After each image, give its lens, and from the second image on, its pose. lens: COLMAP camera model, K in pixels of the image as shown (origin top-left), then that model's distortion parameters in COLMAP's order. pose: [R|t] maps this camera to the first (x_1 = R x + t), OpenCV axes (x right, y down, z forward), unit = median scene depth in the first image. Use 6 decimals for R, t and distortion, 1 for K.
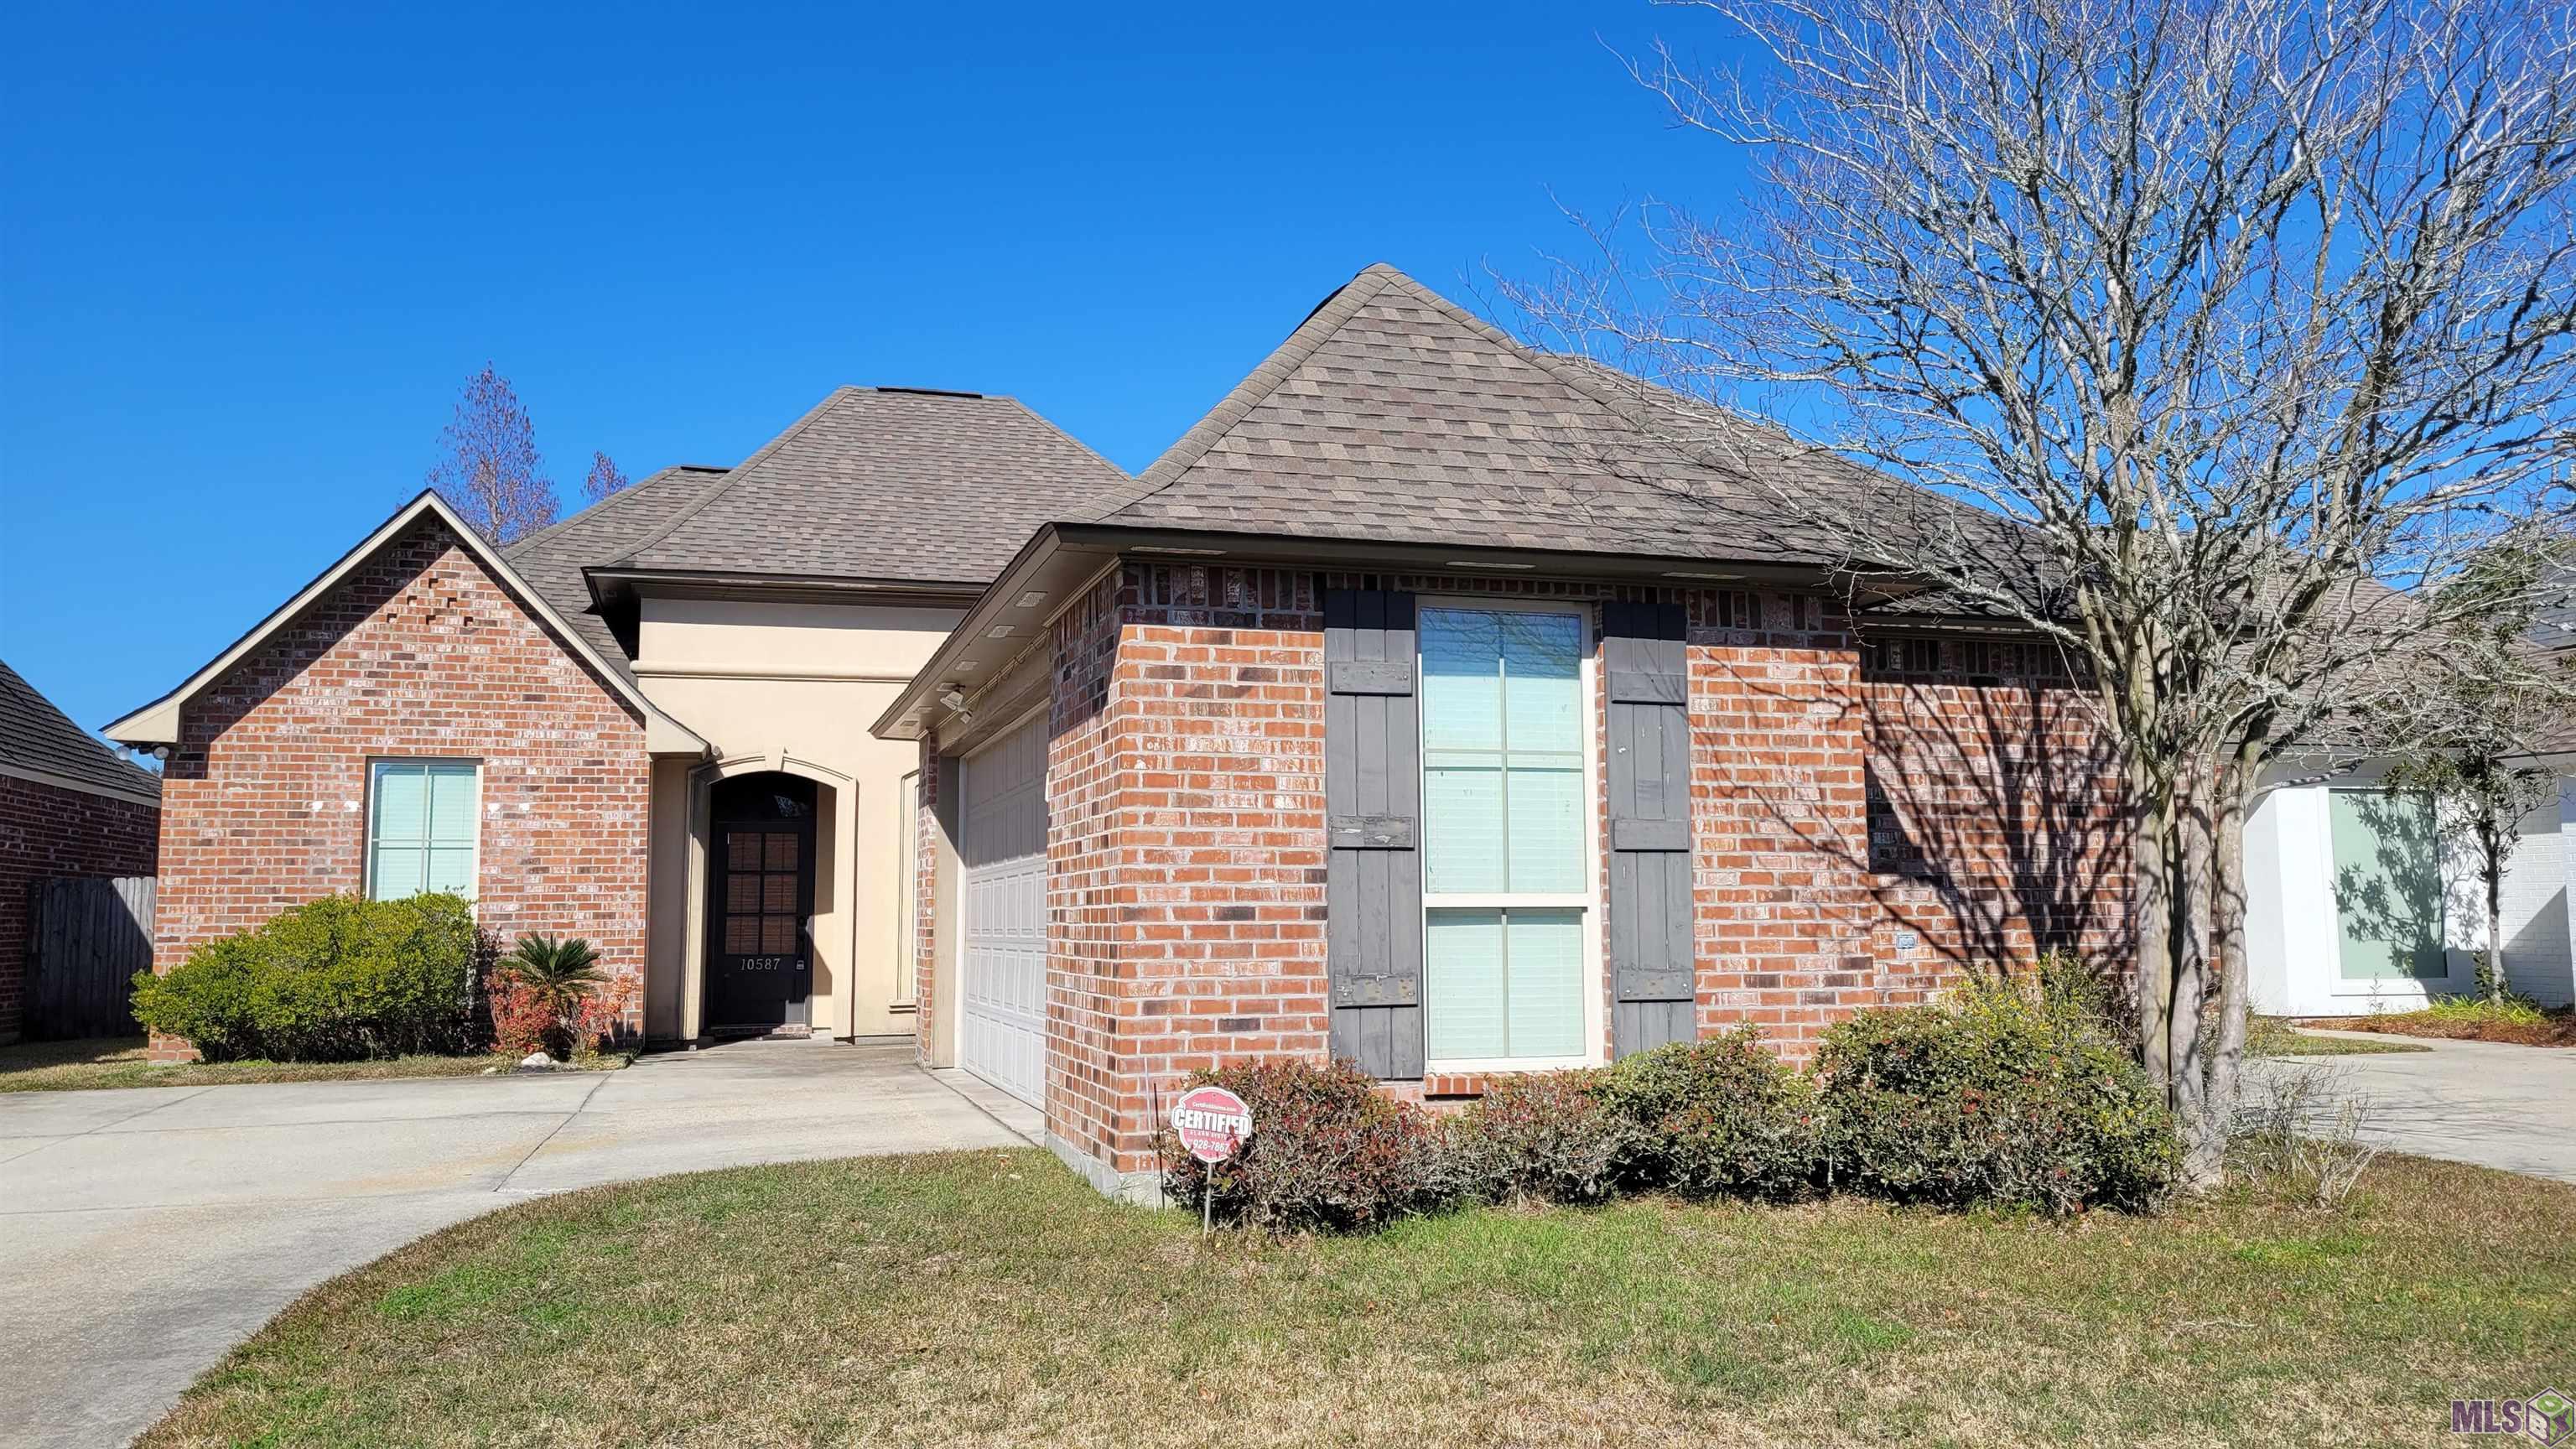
lens RADIAL K [[2151.3, 0, 1286.8], [0, 2151.3, 720.1], [0, 0, 1]] dist [0.005450, 0.002411]
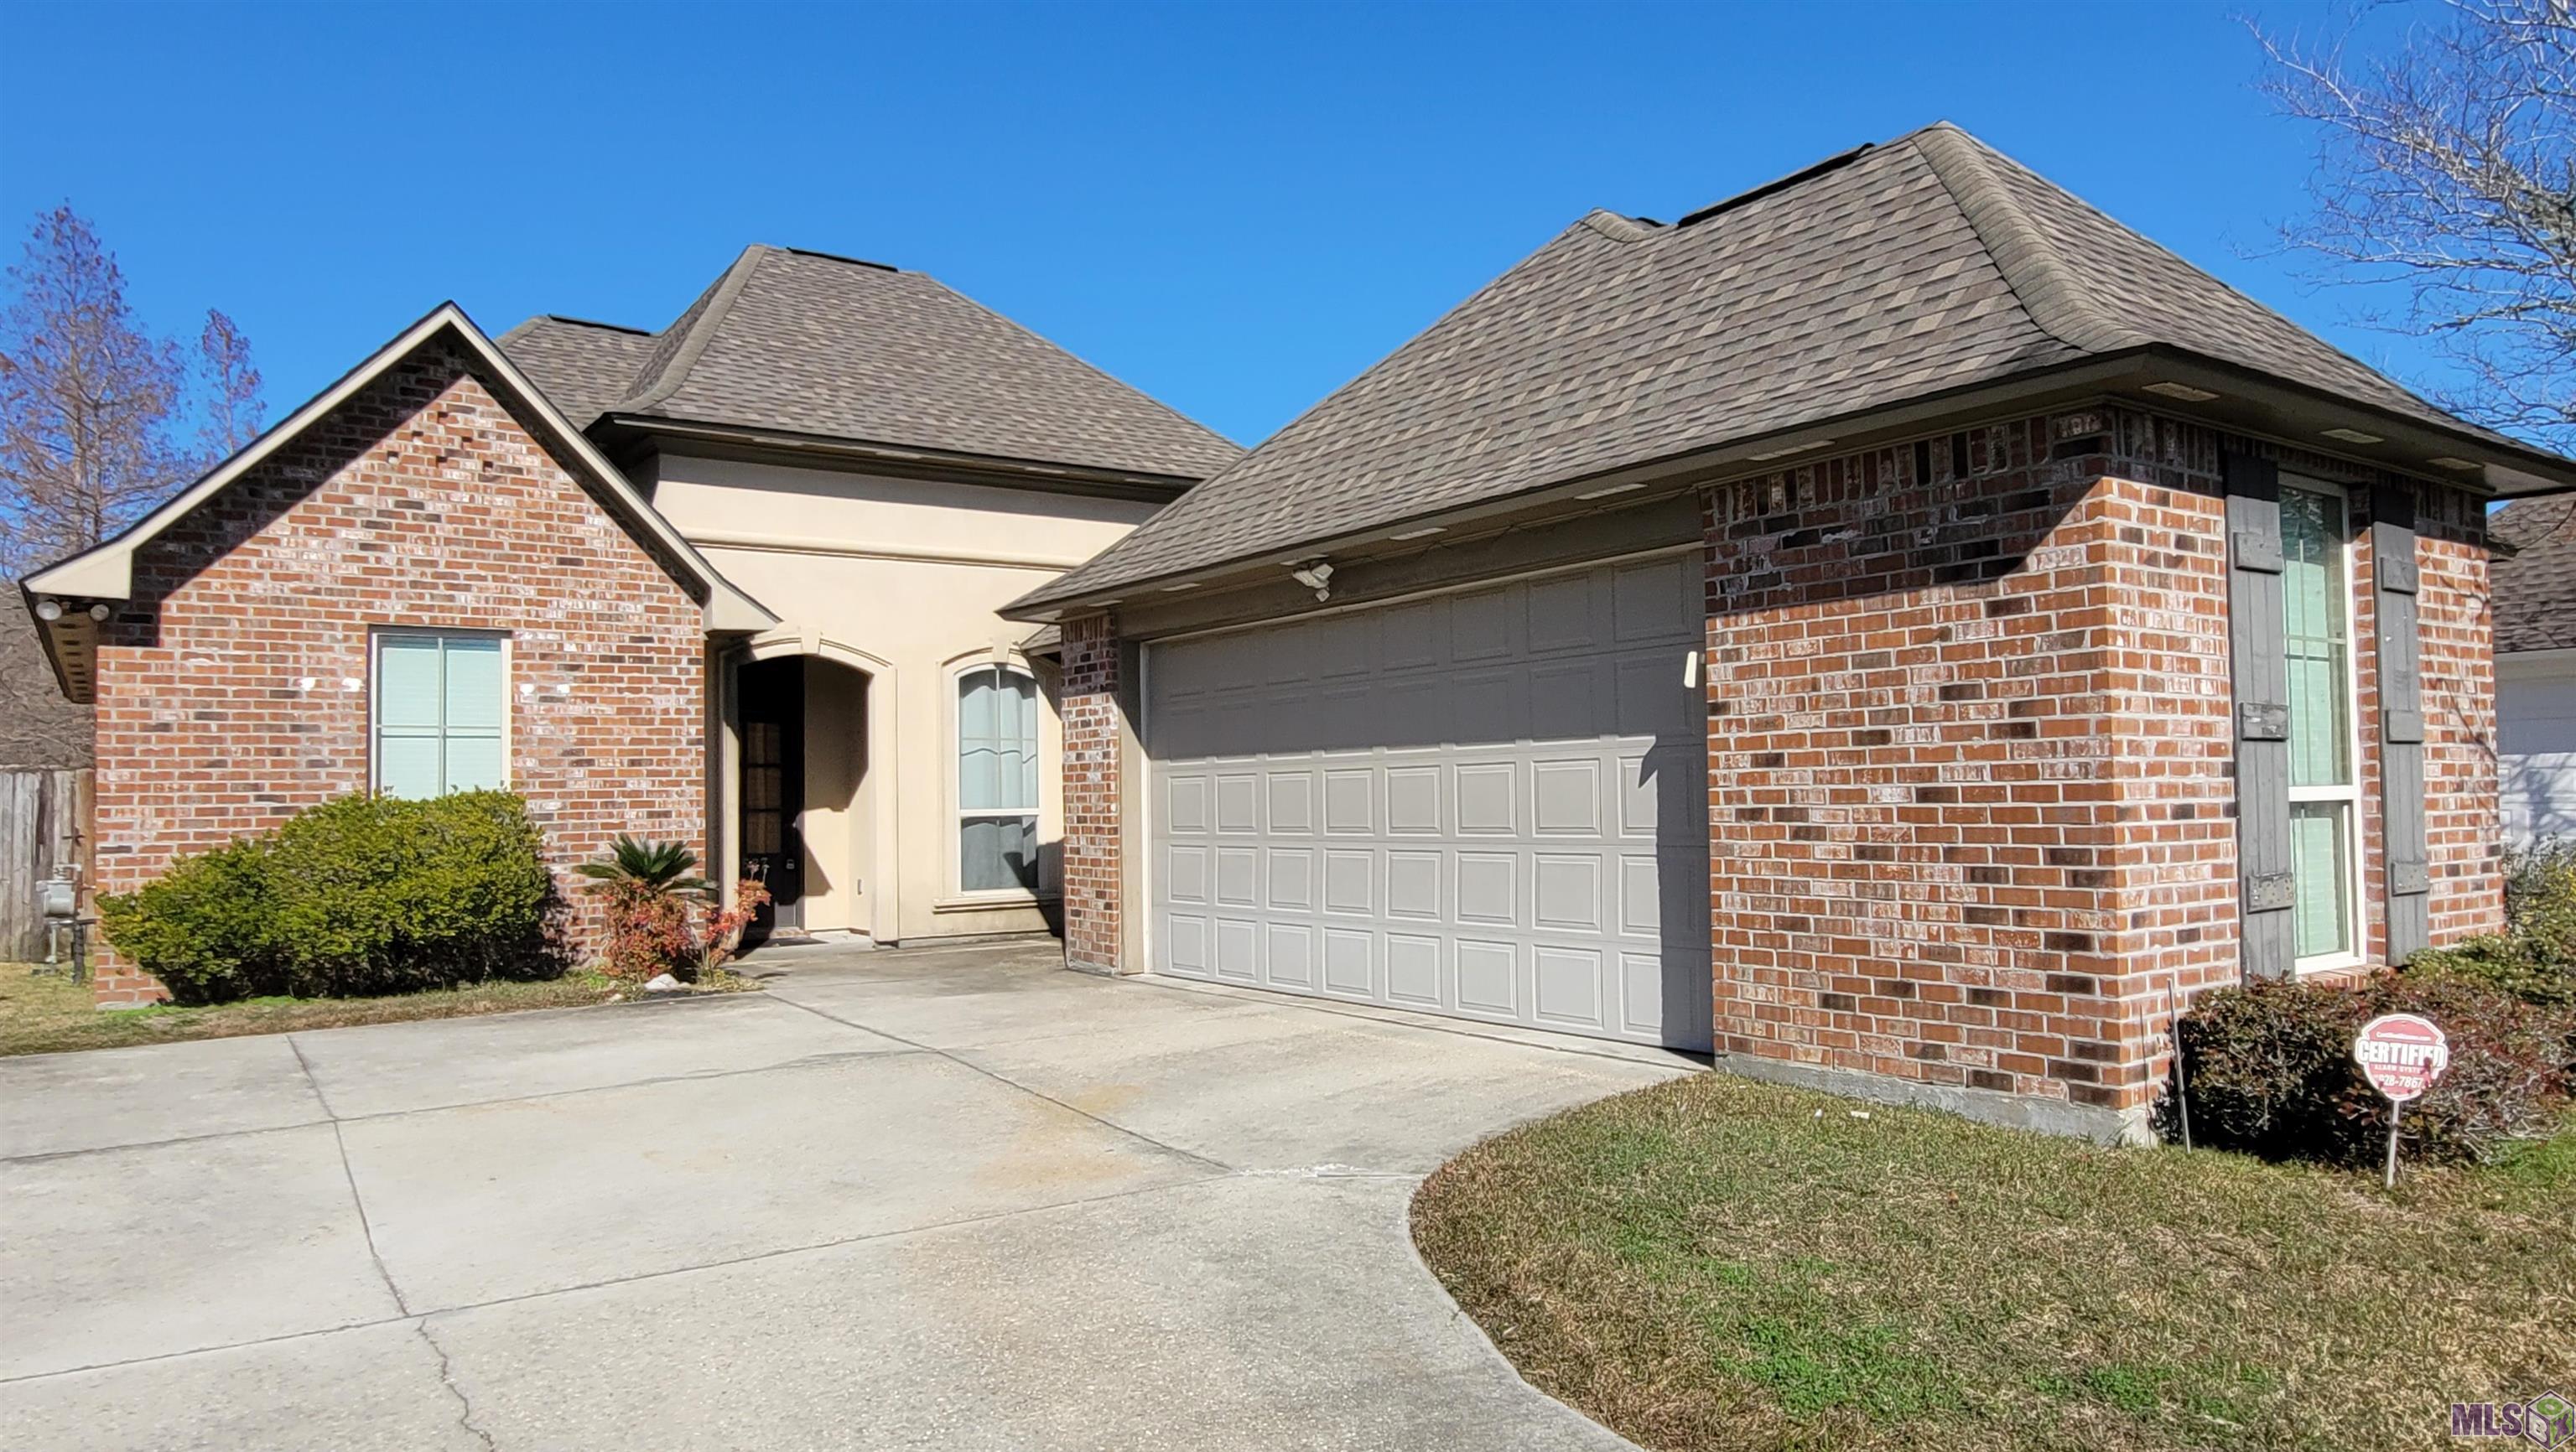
lens RADIAL K [[1785.6, 0, 1291.0], [0, 1785.6, 771.6], [0, 0, 1]] dist [0.001989, 0.001917]
pose [[0.937287, -0.001160, 0.348557, -0.333988], [-0.024711, 0.997257, 0.069767, 0.016509], [-0.347682, -0.074004, 0.934687, 0.234703]]
